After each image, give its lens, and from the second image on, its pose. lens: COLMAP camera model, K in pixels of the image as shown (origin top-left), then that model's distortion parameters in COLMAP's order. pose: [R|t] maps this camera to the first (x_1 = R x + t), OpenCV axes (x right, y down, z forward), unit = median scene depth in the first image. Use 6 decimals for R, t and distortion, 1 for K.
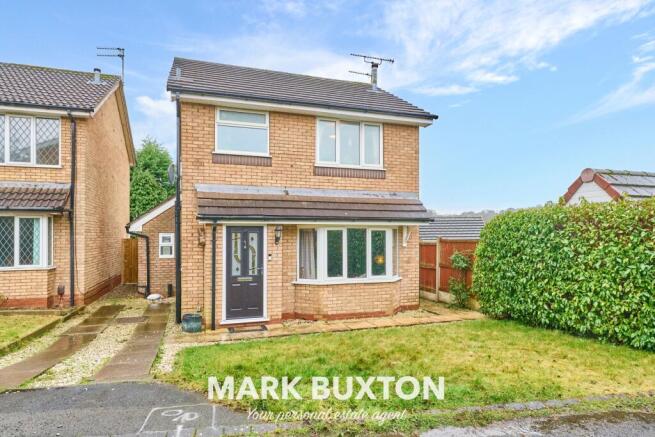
lens RADIAL K [[388.9, 0, 326.3], [0, 388.9, 239.2], [0, 0, 1]] dist [-0.005942, 0.000328]
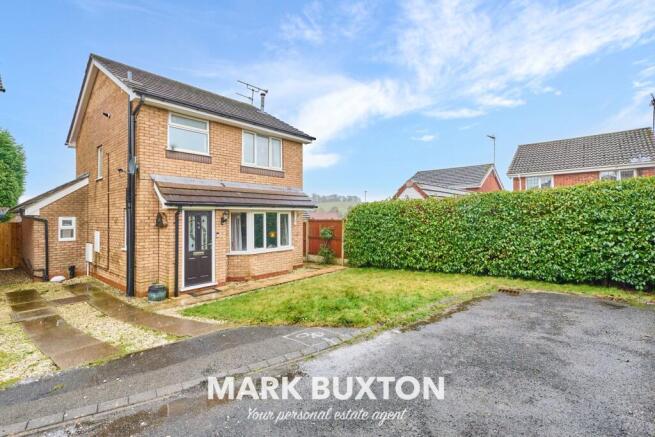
lens RADIAL K [[289.2, 0, 328.0], [0, 289.2, 215.9], [0, 0, 1]] dist [0.002195, 0.000213]
pose [[0.882013, -0.006040, 0.471187, -0.263788], [0.012413, 0.999869, -0.010420, -0.001849], [-0.471062, 0.015040, 0.881972, -0.015704]]
